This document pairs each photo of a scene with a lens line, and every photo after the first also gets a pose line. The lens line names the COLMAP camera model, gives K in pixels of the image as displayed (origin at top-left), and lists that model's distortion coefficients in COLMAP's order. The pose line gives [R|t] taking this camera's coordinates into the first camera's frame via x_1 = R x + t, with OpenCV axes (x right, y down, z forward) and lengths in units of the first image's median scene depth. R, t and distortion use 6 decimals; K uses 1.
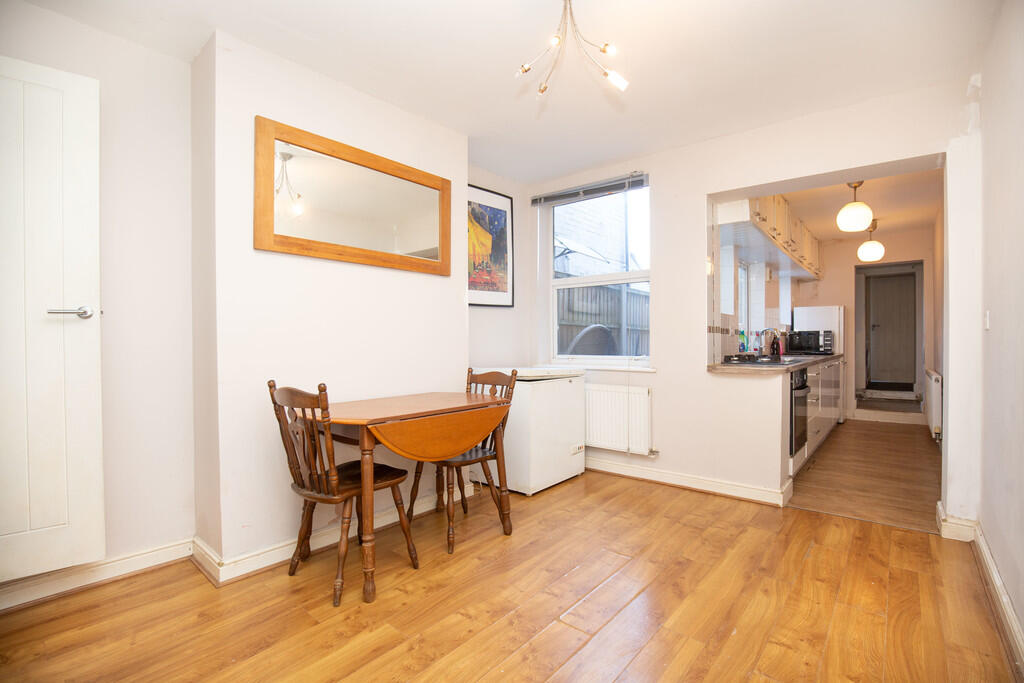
lens RADIAL K [[468.0, 0, 514.6], [0, 468.0, 342.2], [0, 0, 1]] dist [-0.022752, 0.000243]
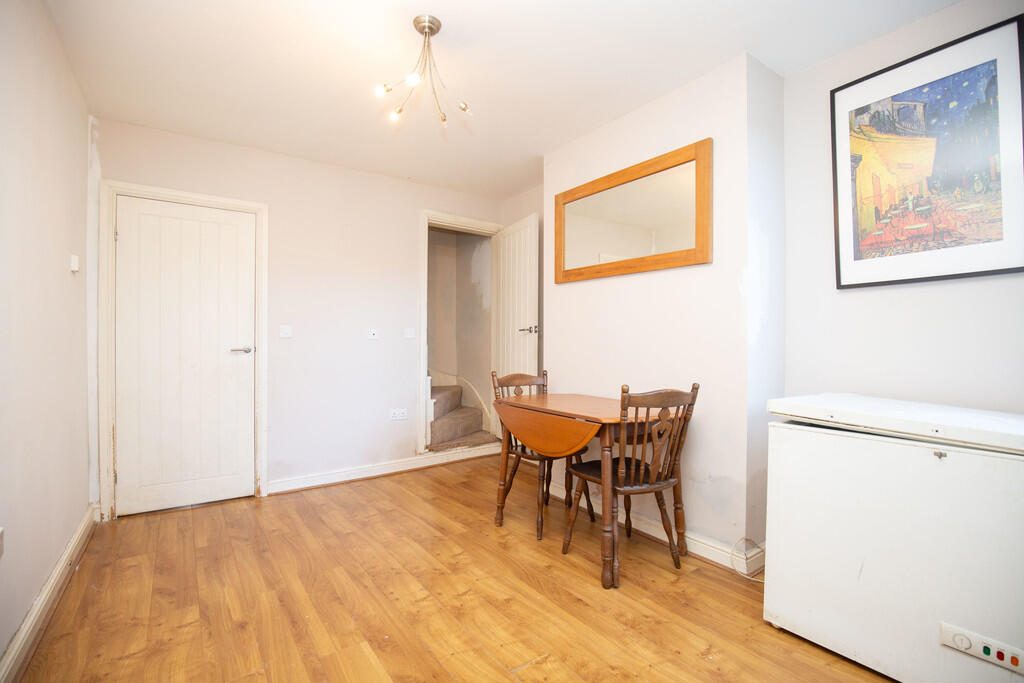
lens RADIAL K [[468.0, 0, 514.9], [0, 468.0, 339.0], [0, 0, 1]] dist [-0.022752, 0.000243]
pose [[-0.235753, -0.000926, -0.971813, 0.943364], [-0.007556, 0.999971, 0.000880, -0.018974], [0.971784, 0.007551, -0.235753, 1.211817]]
